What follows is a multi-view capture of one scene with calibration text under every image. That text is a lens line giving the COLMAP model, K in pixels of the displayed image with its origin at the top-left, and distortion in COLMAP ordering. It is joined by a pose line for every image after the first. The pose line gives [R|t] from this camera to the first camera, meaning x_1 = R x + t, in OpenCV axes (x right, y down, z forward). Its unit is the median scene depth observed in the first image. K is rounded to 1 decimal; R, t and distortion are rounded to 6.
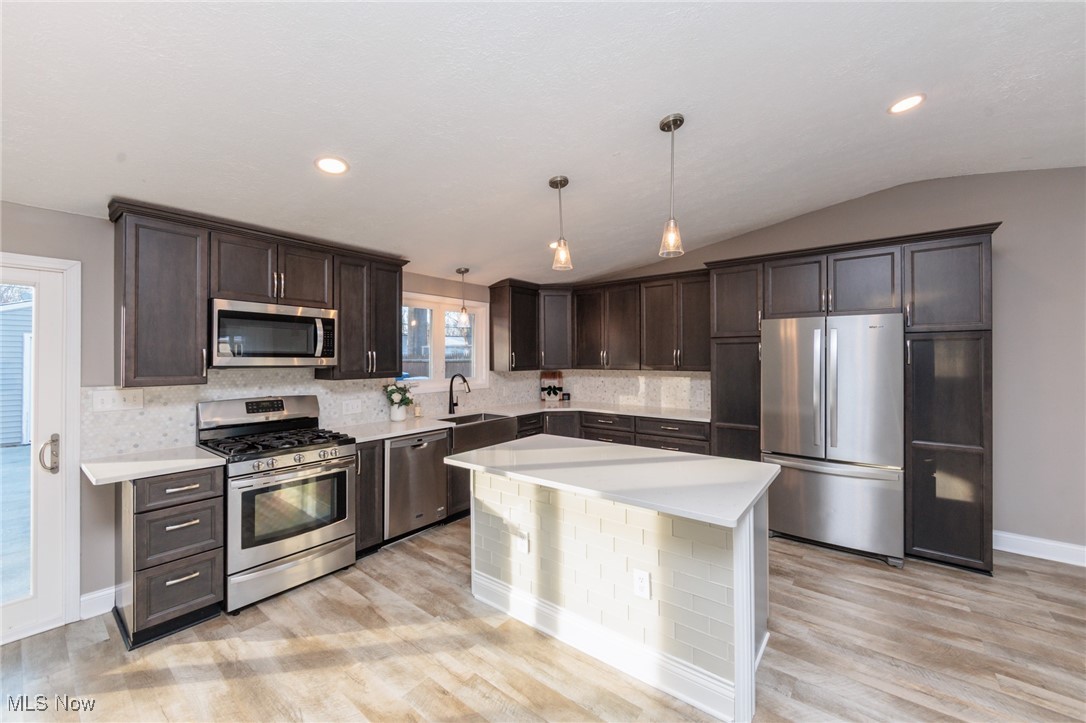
lens RADIAL K [[423.9, 0, 545.9], [0, 423.9, 361.1], [0, 0, 1]] dist [-0.000769, -0.000011]
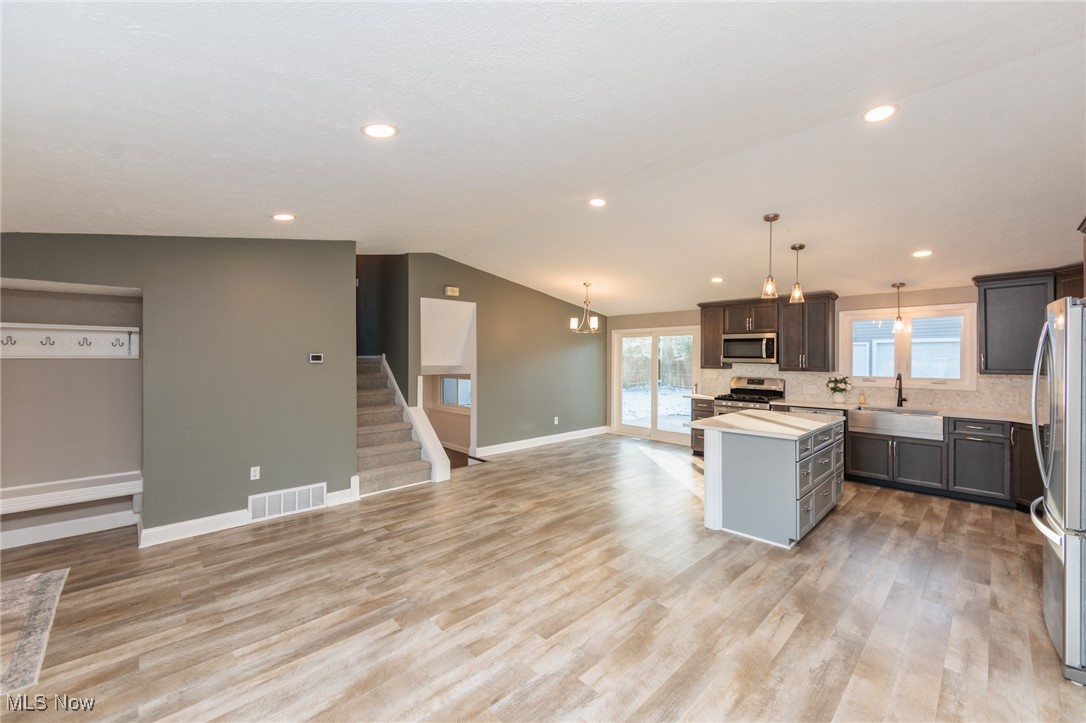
lens RADIAL K [[423.9, 0, 543.9], [0, 423.9, 358.1], [0, 0, 1]] dist [-0.000769, -0.000011]
pose [[-0.146244, 0.000485, -0.989248, 1.566894], [-0.014147, 0.999897, 0.002582, -0.000581], [0.989147, 0.014373, -0.146222, 0.277500]]
